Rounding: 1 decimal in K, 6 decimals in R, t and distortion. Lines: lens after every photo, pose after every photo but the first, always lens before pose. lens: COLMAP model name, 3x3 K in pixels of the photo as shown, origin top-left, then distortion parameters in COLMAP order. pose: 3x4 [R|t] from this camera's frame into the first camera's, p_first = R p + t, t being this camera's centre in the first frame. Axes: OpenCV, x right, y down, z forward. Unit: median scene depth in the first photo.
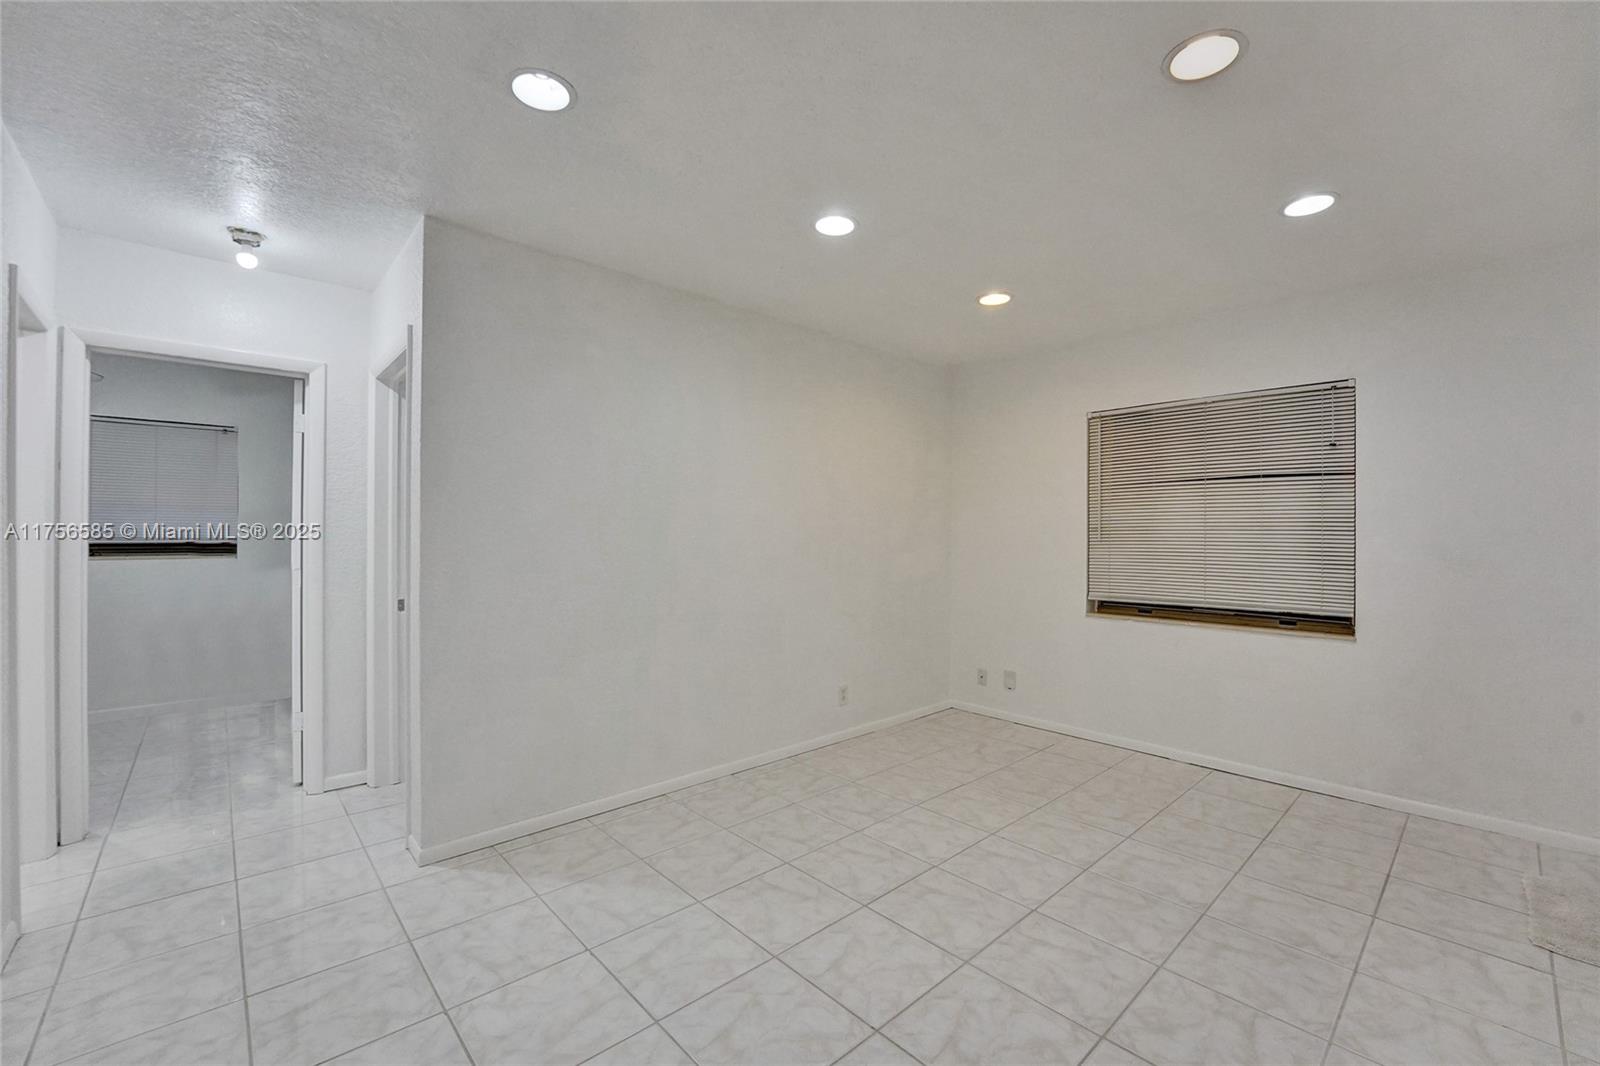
lens RADIAL K [[660.5, 0, 801.7], [0, 660.5, 536.1], [0, 0, 1]] dist [-0.029506, 0.004910]
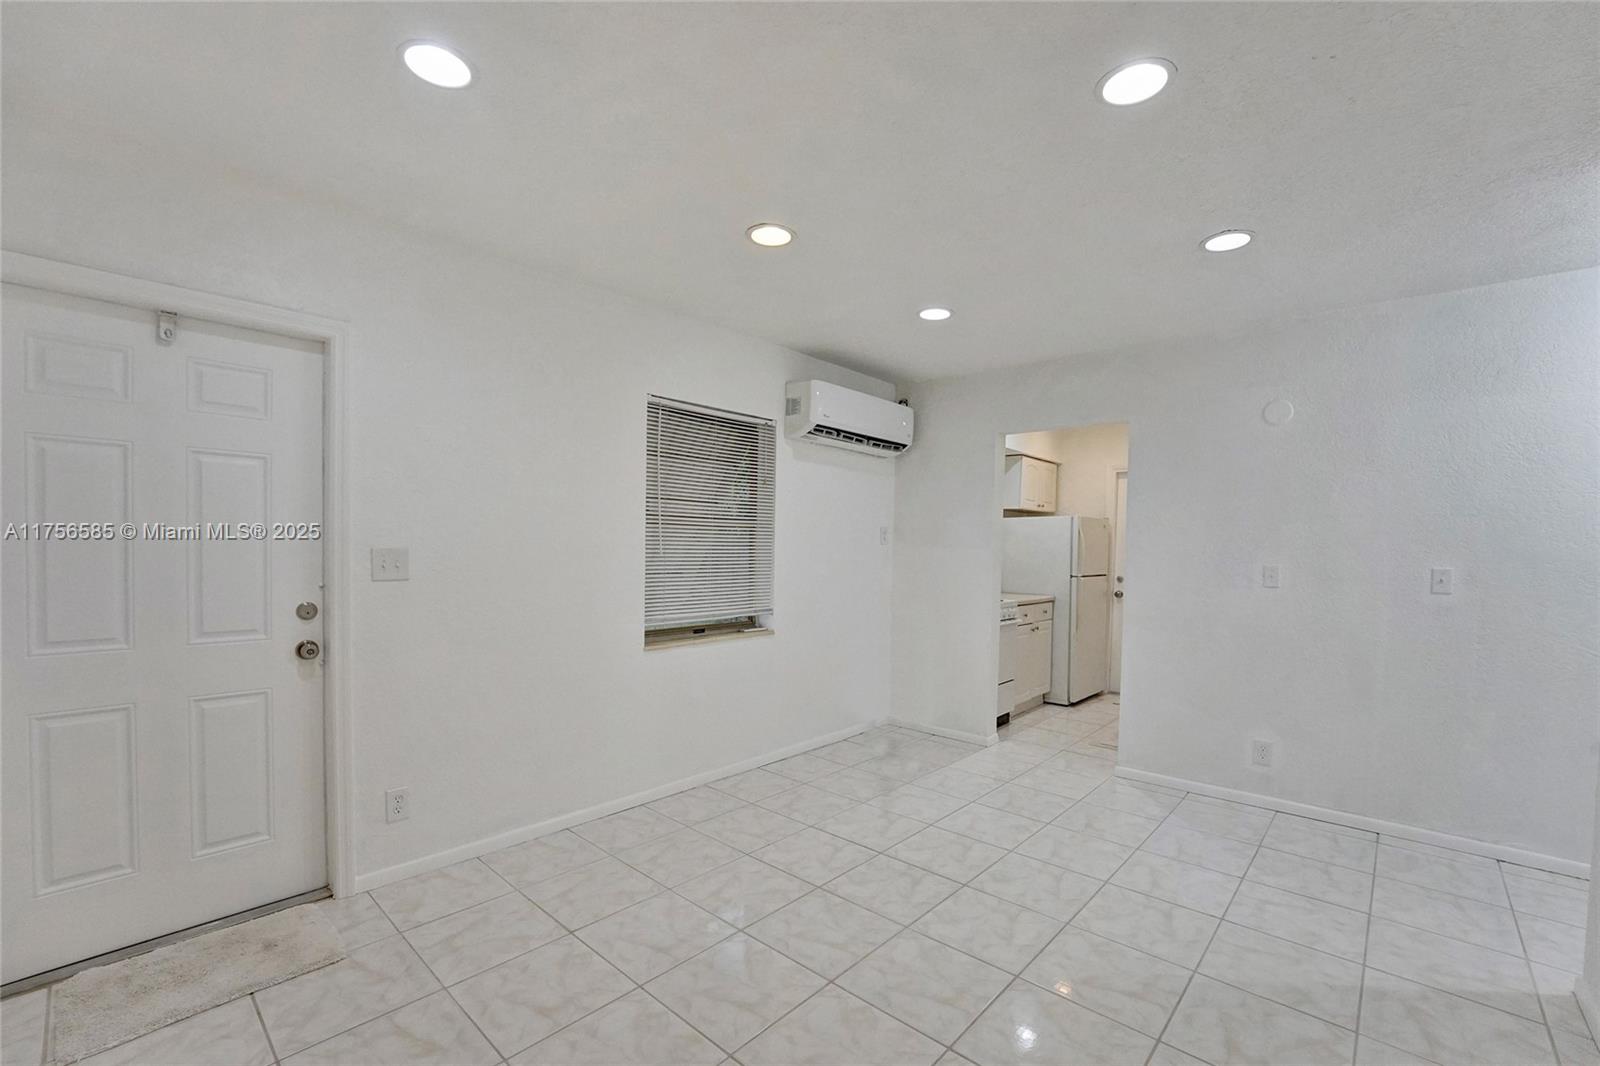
lens RADIAL K [[660.5, 0, 801.7], [0, 660.5, 536.1], [0, 0, 1]] dist [-0.029506, 0.004910]
pose [[-0.996730, -0.022927, -0.077485, 0.334551], [-0.021876, 0.999657, -0.014388, -0.015256], [0.077788, -0.012645, -0.996890, 1.321763]]
